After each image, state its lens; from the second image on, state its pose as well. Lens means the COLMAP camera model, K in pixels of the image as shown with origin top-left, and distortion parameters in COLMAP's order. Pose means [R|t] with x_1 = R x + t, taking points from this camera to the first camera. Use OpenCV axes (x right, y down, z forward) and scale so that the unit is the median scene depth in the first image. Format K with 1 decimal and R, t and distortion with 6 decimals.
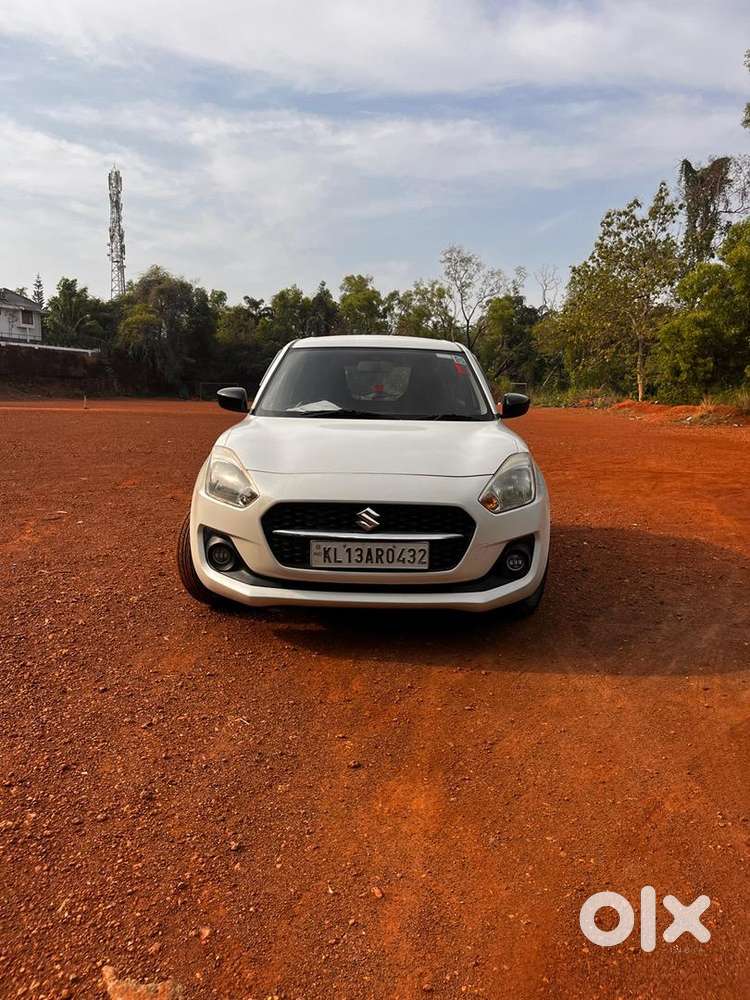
lens RADIAL K [[764.9, 0, 385.7], [0, 764.9, 505.2], [0, 0, 1]] dist [0.064867, -0.088271]
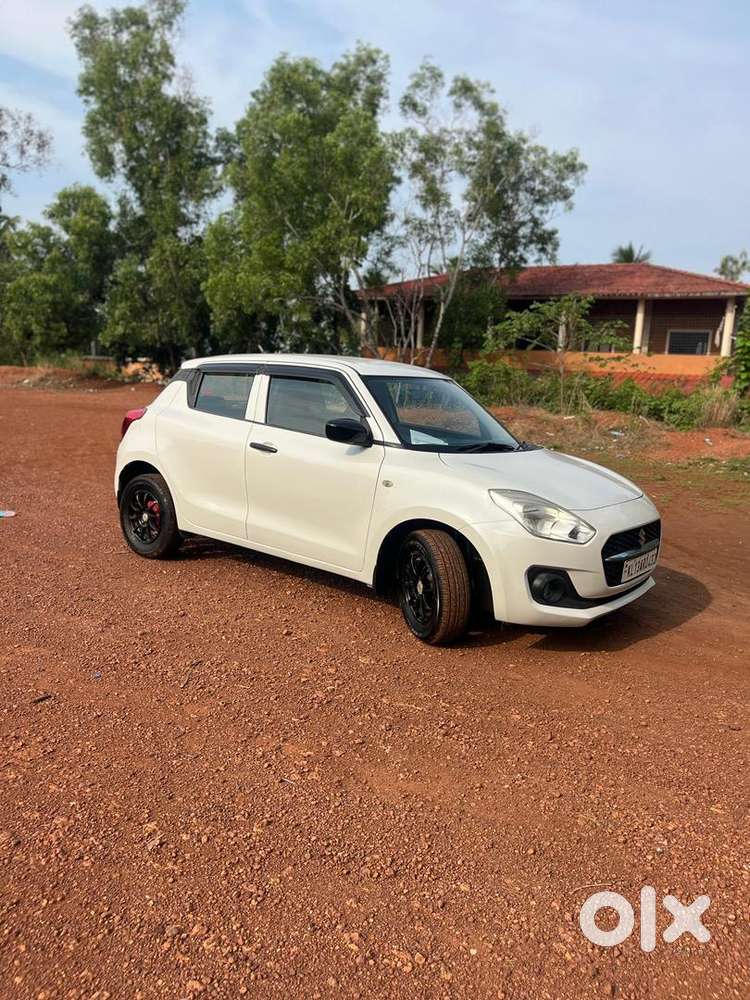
lens RADIAL K [[761.8, 0, 375.0], [0, 761.8, 500.0], [0, 0, 1]] dist [0.061628, -0.085153]
pose [[0.607093, -0.107432, 0.787335, -0.106213], [0.064885, 0.994212, 0.085630, -0.014941], [-0.791977, -0.000899, 0.610550, 0.047413]]
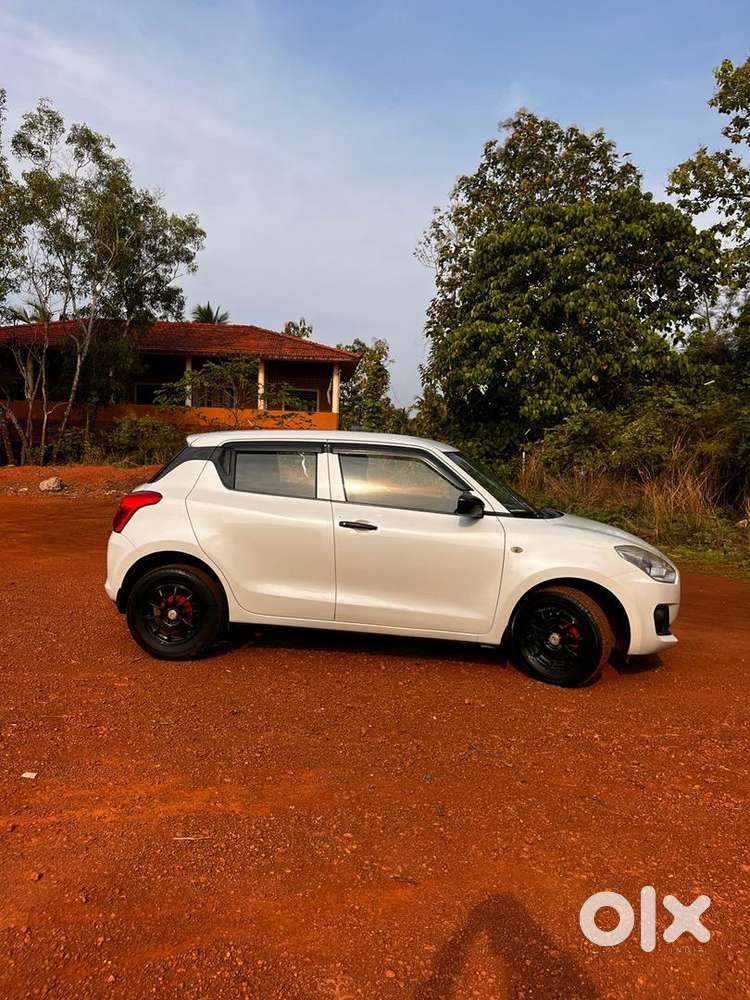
lens RADIAL K [[761.5, 0, 375.8], [0, 761.5, 491.4], [0, 0, 1]] dist [0.066354, -0.092424]
pose [[0.080210, -0.068639, 0.994412, -0.140352], [0.101700, 0.992984, 0.060338, -0.026287], [-0.991576, 0.096292, 0.086628, 0.120221]]
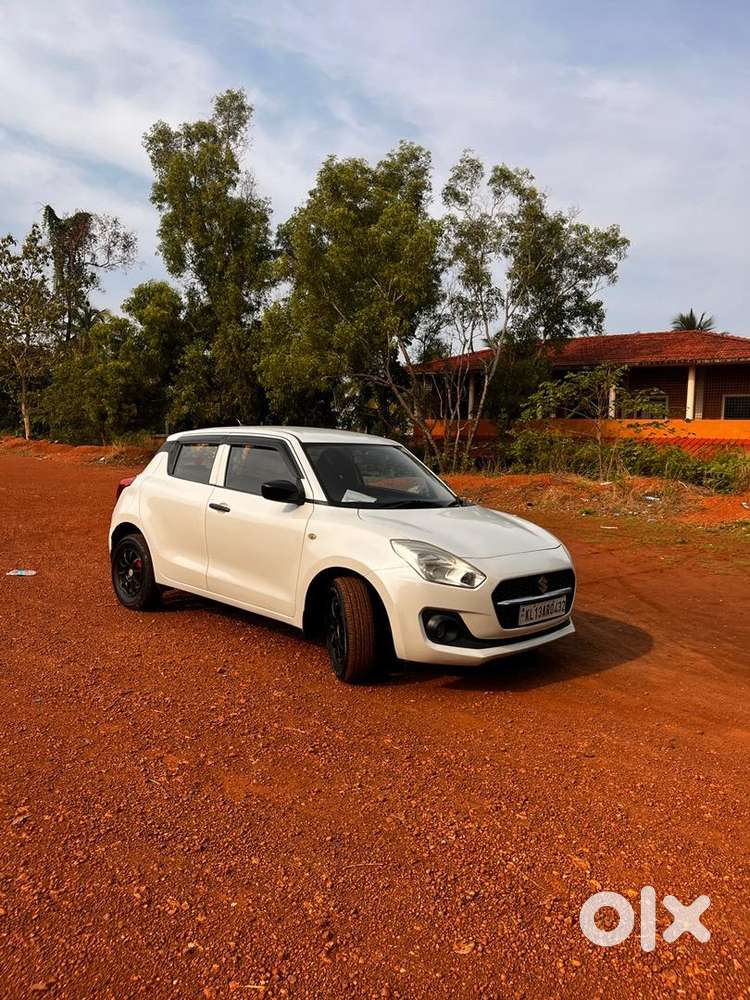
lens RADIAL K [[764.0, 0, 368.5], [0, 764.0, 488.2], [0, 0, 1]] dist [0.060741, -0.079675]
pose [[0.686298, -0.030701, 0.726673, -0.102295], [0.076830, 0.996579, -0.030457, -0.011294], [-0.723252, 0.076733, 0.686308, 0.021908]]
